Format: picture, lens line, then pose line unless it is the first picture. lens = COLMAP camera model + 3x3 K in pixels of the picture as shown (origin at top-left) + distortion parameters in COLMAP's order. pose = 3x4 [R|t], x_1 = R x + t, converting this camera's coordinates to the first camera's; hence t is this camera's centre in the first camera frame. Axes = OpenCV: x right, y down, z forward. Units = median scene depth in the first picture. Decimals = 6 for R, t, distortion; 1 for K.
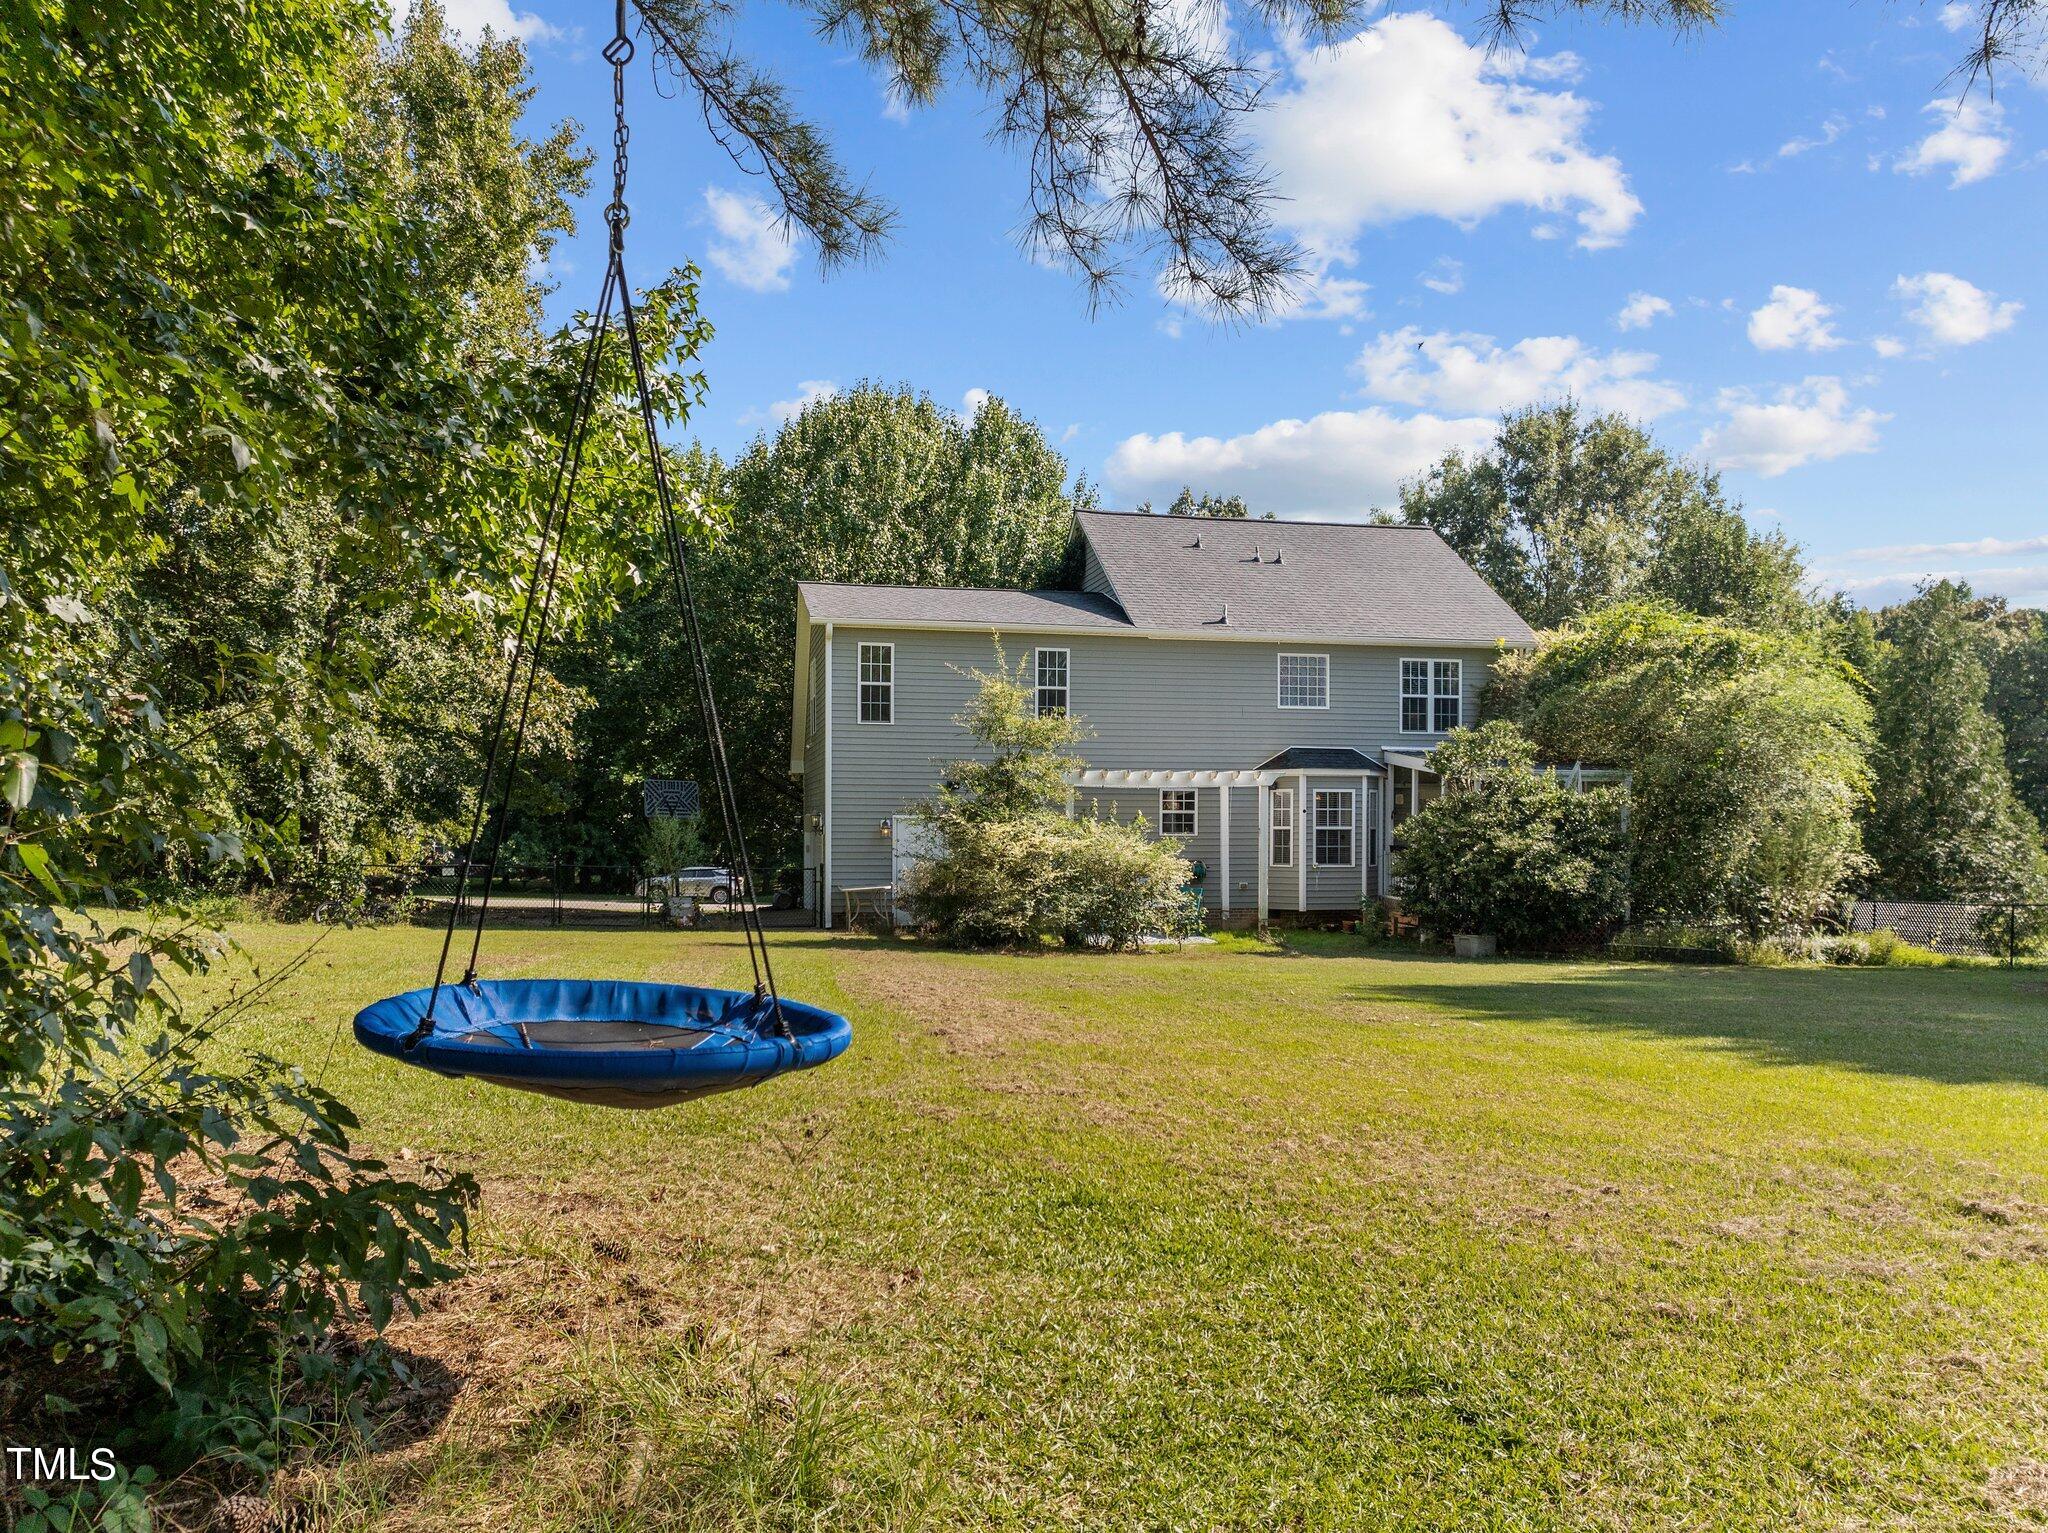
lens RADIAL K [[1413.7, 0, 1024.0], [0, 1413.7, 704.0], [0, 0, 1]] dist [-0.007095, -0.000684]
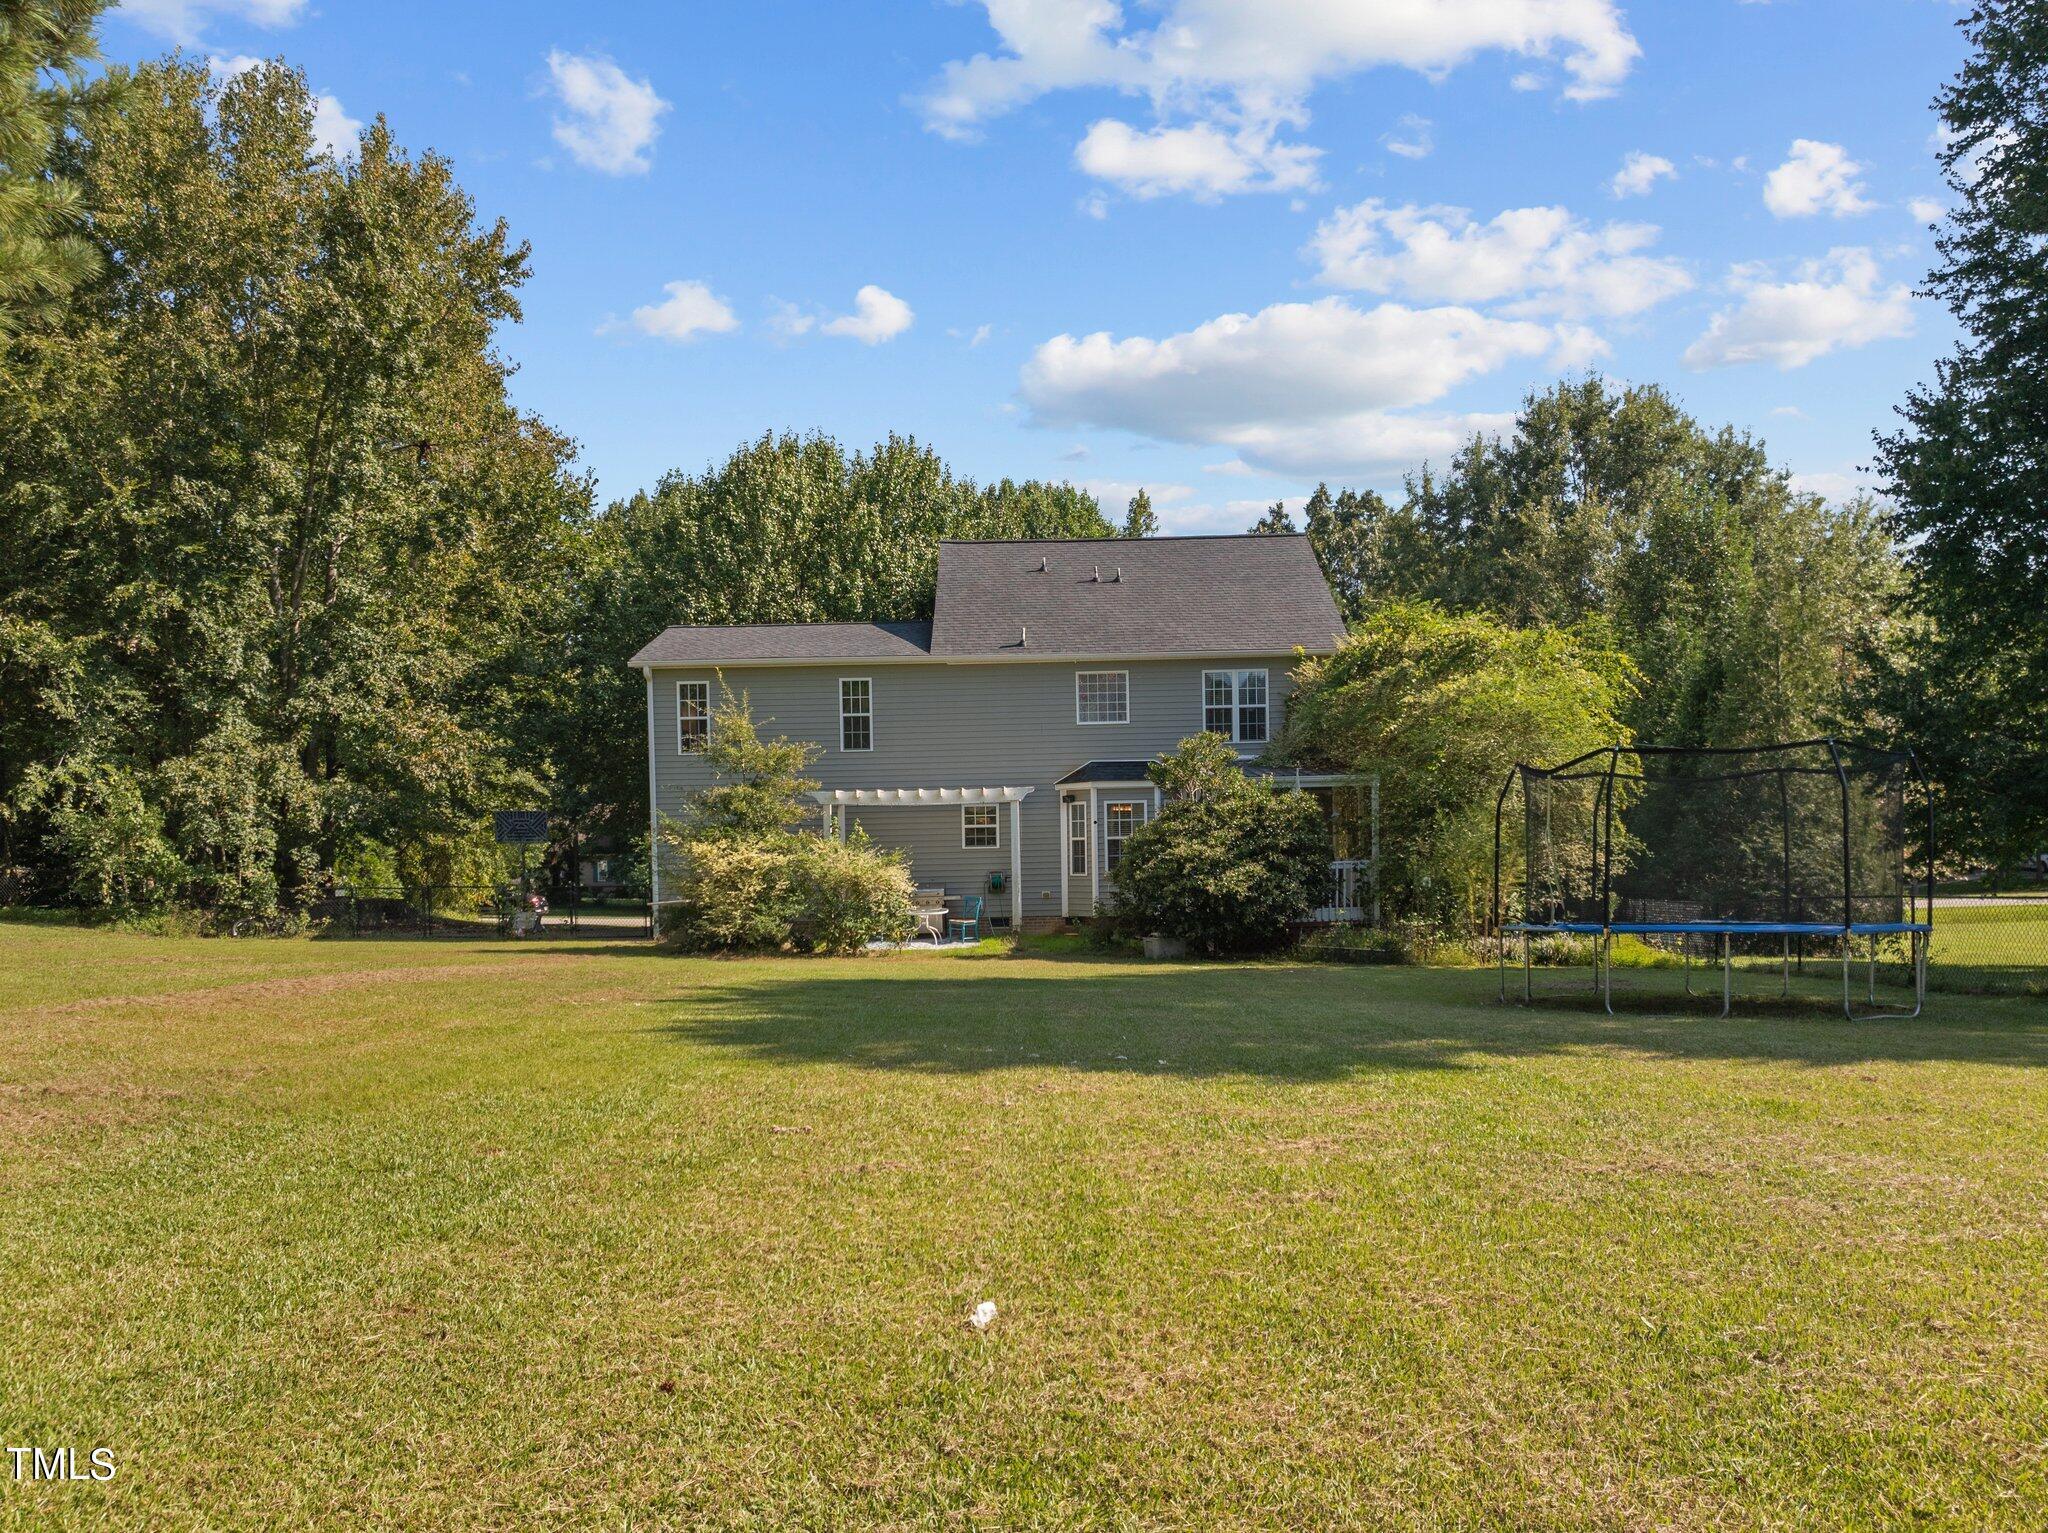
lens RADIAL K [[1445.9, 0, 1024.0], [0, 1445.9, 766.5], [0, 0, 1]] dist [0.003297, -0.000857]
pose [[0.976903, -0.034142, -0.210936, 0.372032], [0.041584, 0.998656, 0.030945, -0.000814], [0.209596, -0.039001, 0.977010, -0.055268]]
